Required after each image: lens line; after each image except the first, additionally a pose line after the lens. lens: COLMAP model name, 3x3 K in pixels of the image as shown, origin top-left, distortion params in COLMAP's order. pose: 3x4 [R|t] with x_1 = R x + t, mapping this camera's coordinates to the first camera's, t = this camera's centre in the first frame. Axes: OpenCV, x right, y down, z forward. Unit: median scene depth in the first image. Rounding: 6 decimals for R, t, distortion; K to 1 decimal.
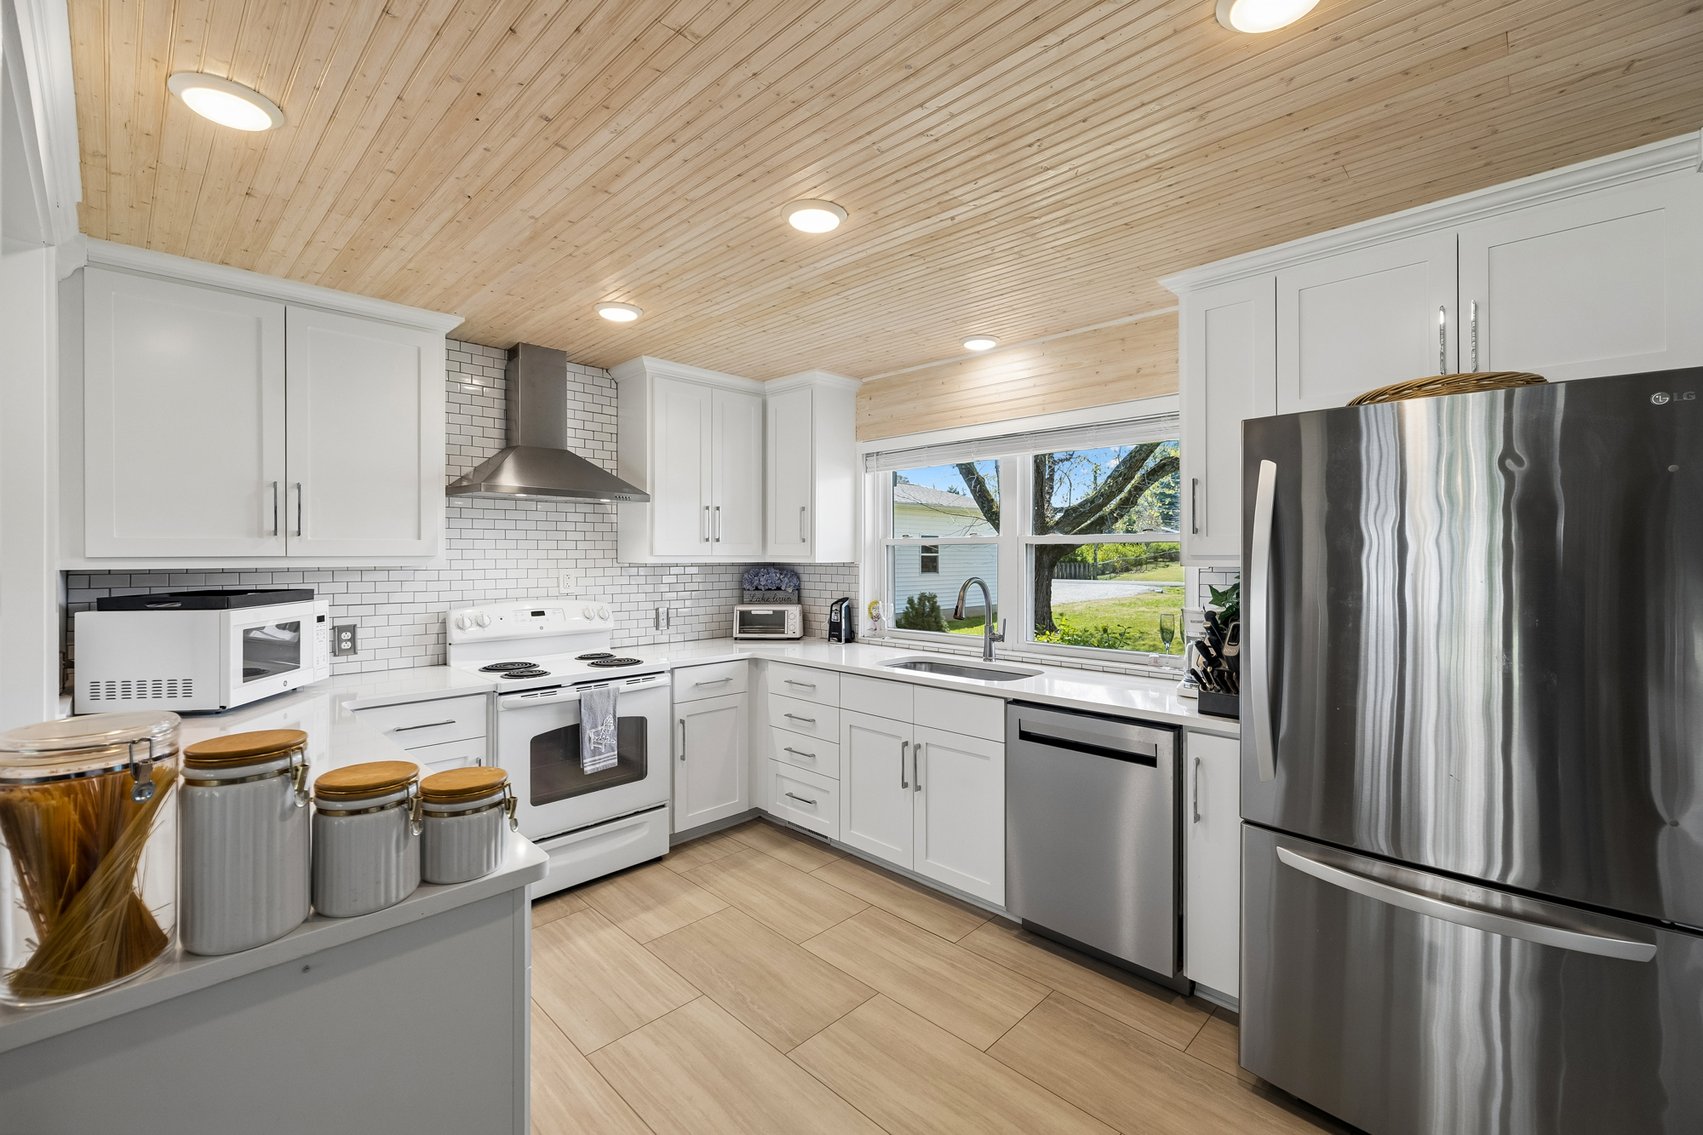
lens RADIAL K [[718.6, 0, 855.4], [0, 718.6, 557.5], [0, 0, 1]] dist [-0.001918, -0.001791]
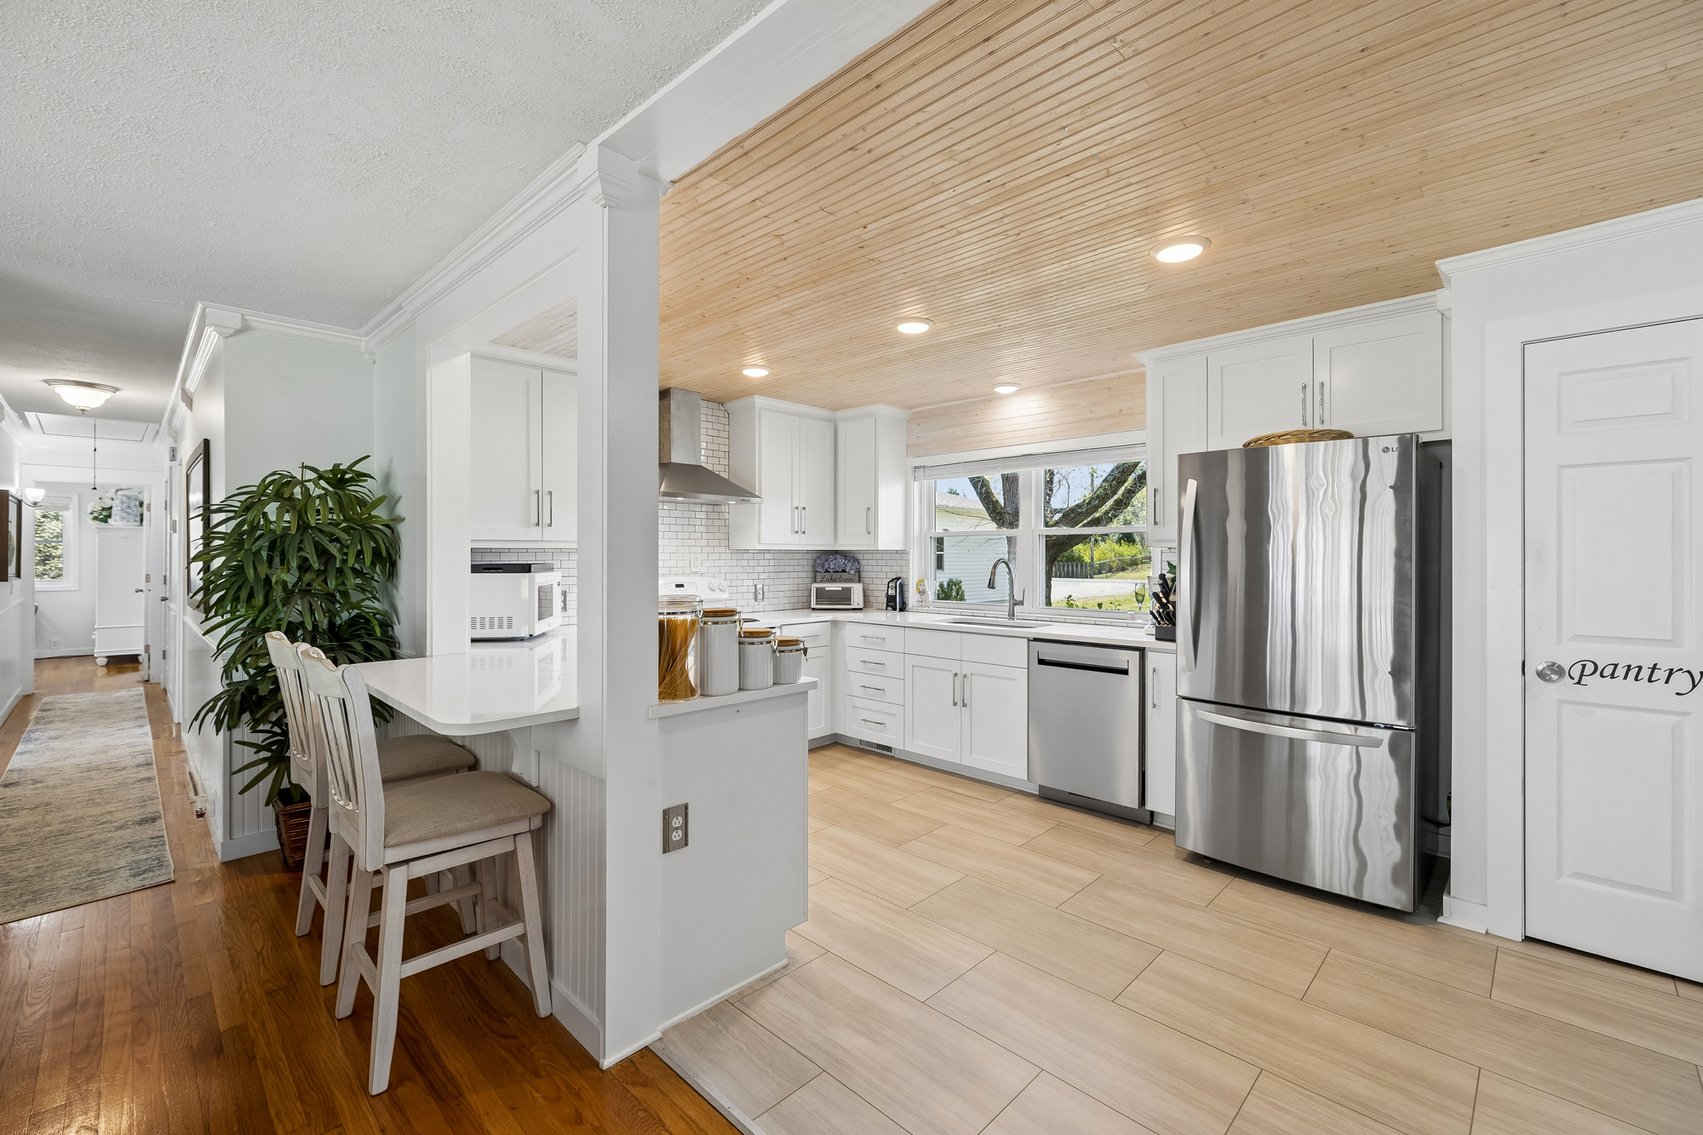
lens RADIAL K [[718.6, 0, 853.2], [0, 718.6, 558.4], [0, 0, 1]] dist [-0.001918, -0.001791]
pose [[0.999999, 0.001147, 0.000856, -0.135545], [-0.001147, 0.999999, 0.000156, 0.030567], [-0.000856, -0.000157, 1.000000, -0.422507]]
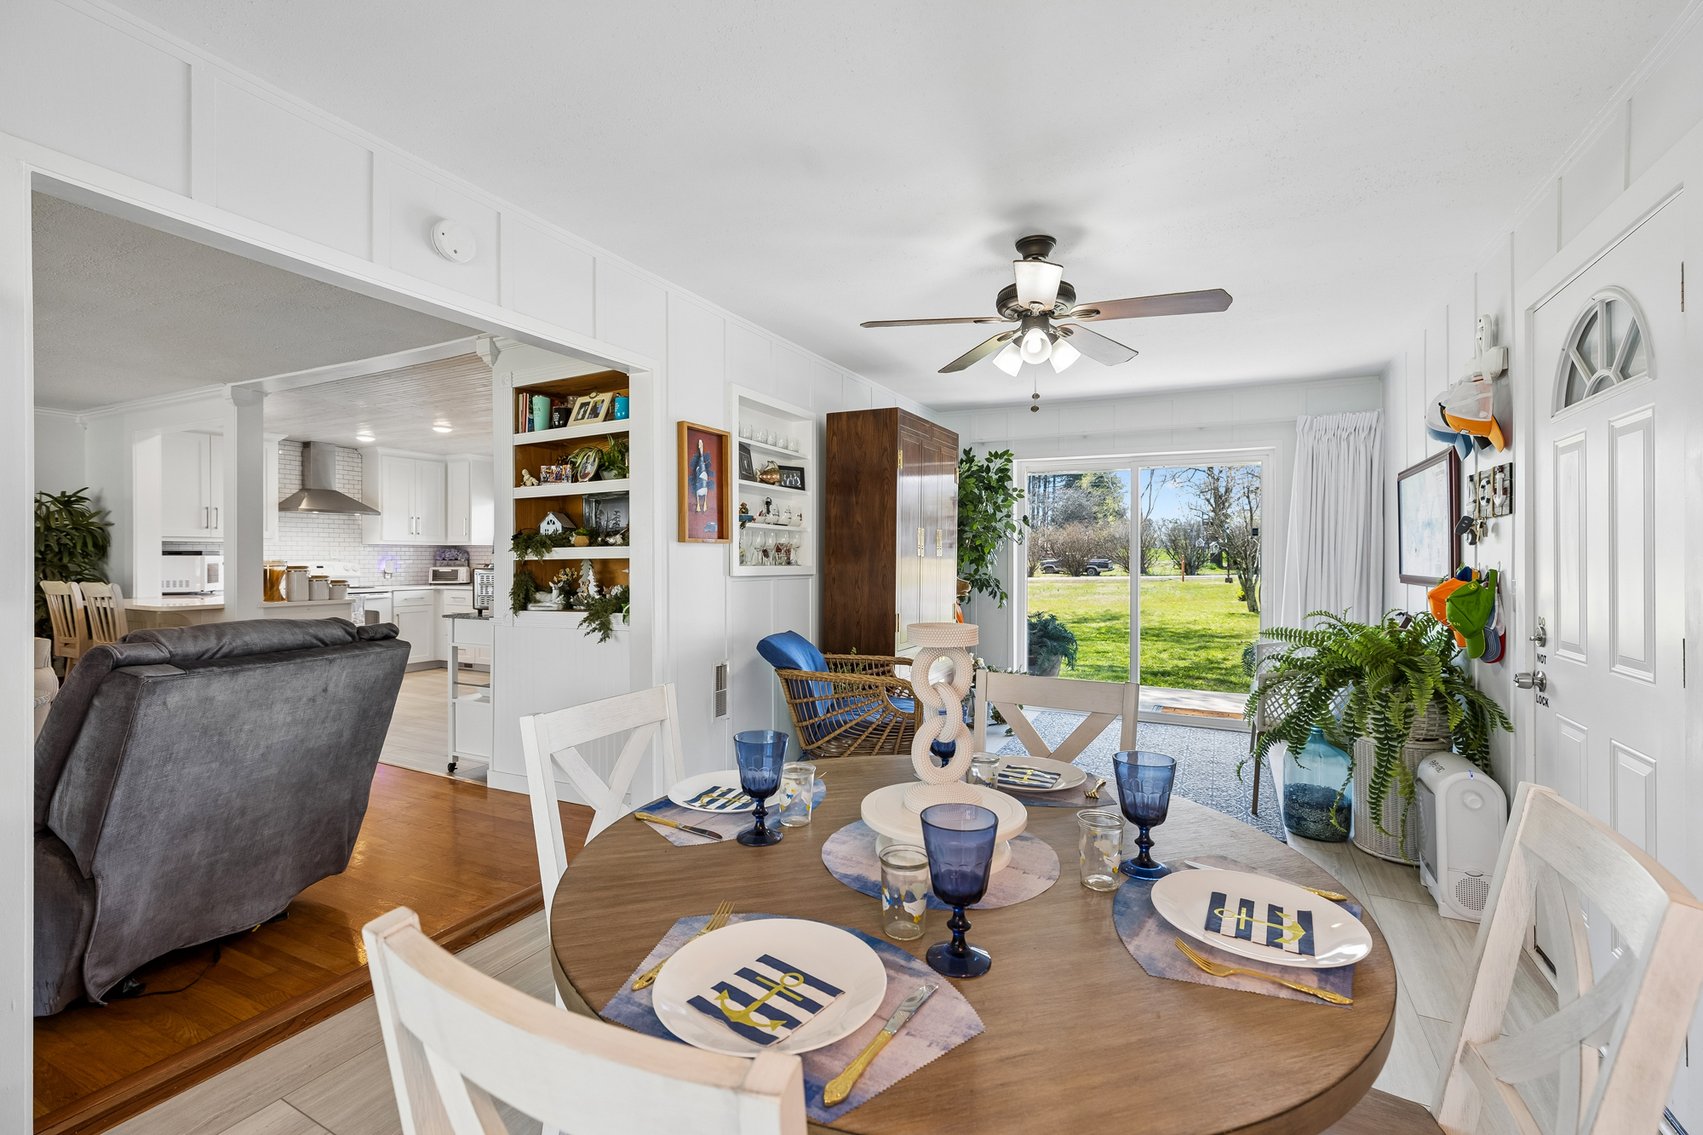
lens RADIAL K [[718.6, 0, 855.4], [0, 718.6, 562.8], [0, 0, 1]] dist [-0.001918, -0.001791]
pose [[0.952215, -0.003567, 0.305406, 0.490044], [0.002658, 0.999991, 0.003394, 0.073653], [-0.305416, -0.002420, 0.952216, -1.766018]]
